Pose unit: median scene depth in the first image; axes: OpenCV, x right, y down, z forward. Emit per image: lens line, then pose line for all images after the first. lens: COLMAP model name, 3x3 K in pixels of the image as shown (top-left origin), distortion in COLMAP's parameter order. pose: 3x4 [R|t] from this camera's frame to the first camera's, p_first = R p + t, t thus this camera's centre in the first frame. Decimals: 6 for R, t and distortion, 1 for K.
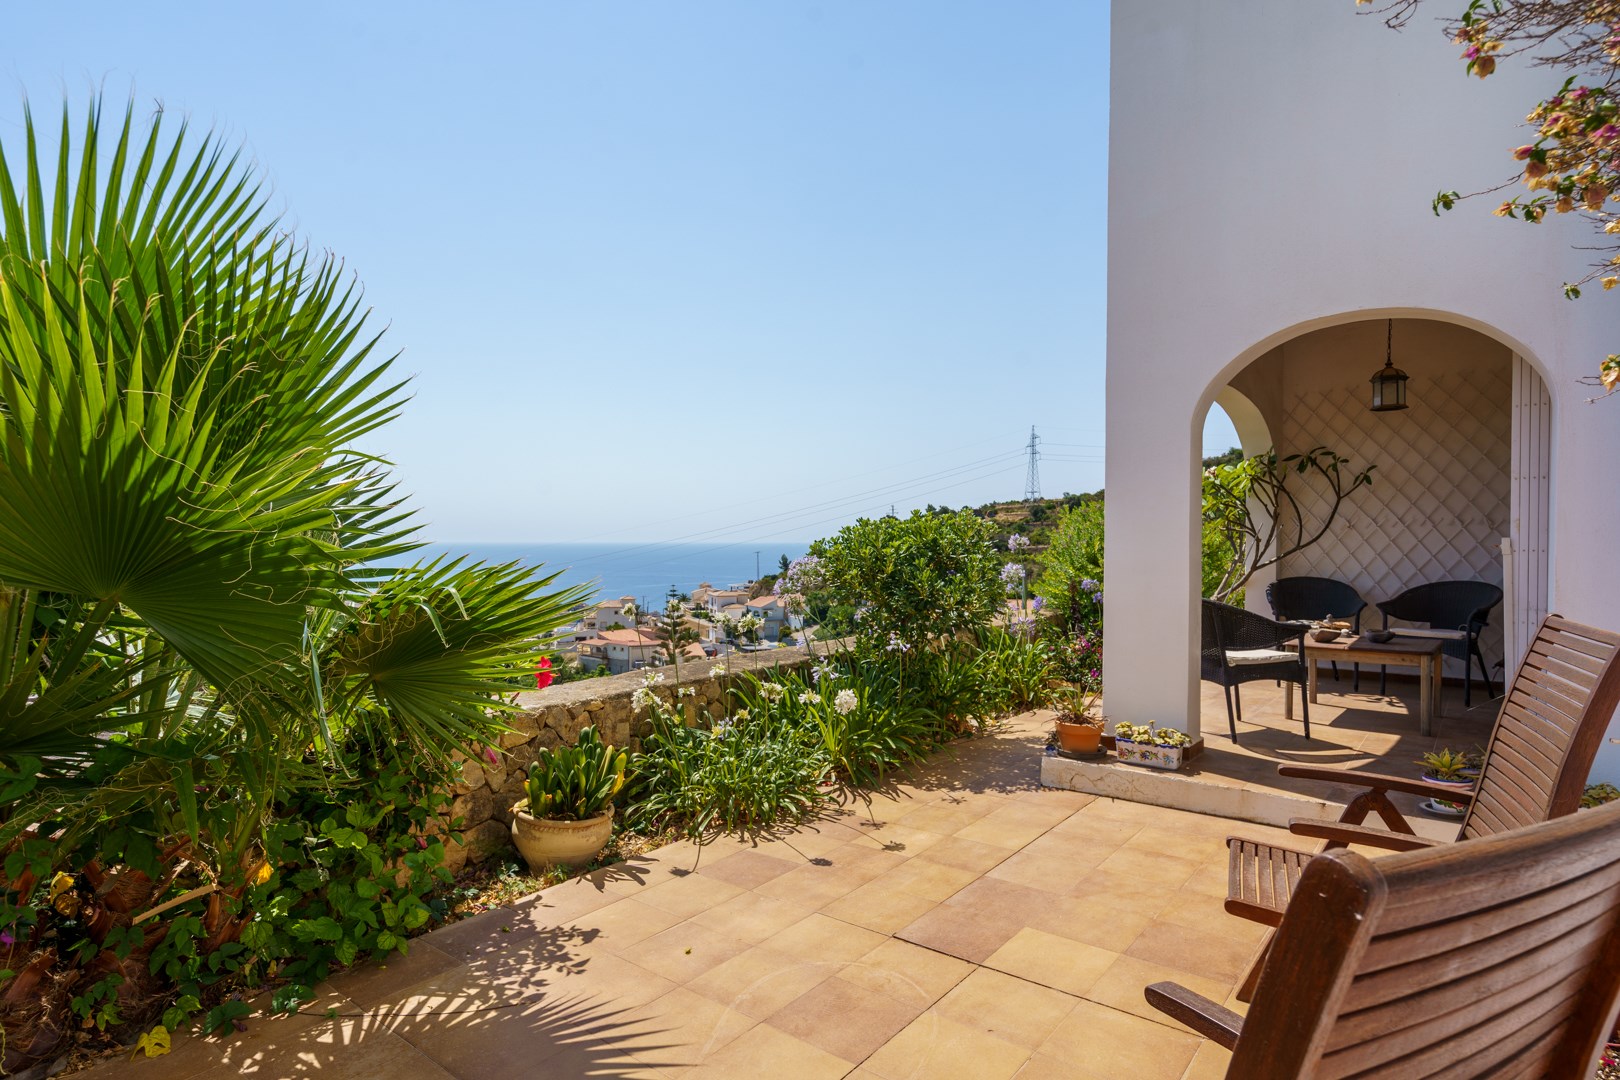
lens RADIAL K [[825.0, 0, 809.8], [0, 825.0, 544.3], [0, 0, 1]] dist [0.004866, -0.000243]
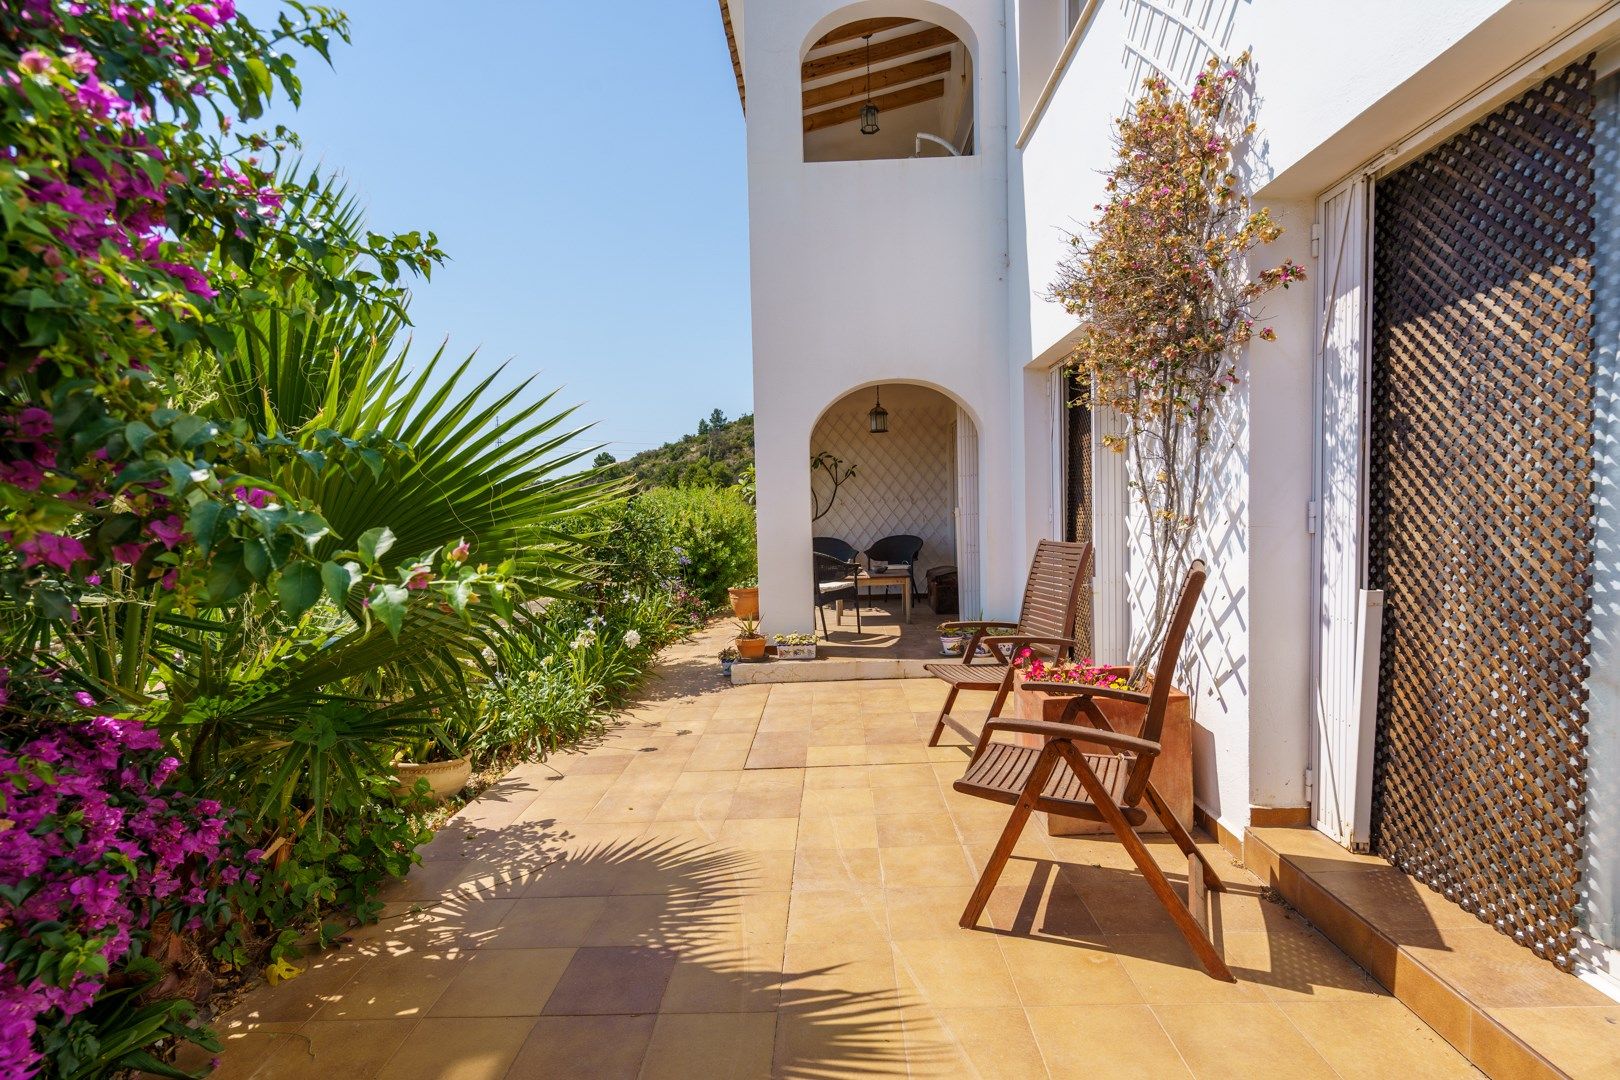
lens RADIAL K [[733.5, 0, 802.9], [0, 733.5, 540.5], [0, 0, 1]] dist [-0.001201, 0.000827]
pose [[0.804421, -0.042466, 0.592540, -0.409512], [0.028273, 0.999048, 0.033217, -0.000135], [-0.593386, -0.009967, 0.804856, -0.119120]]
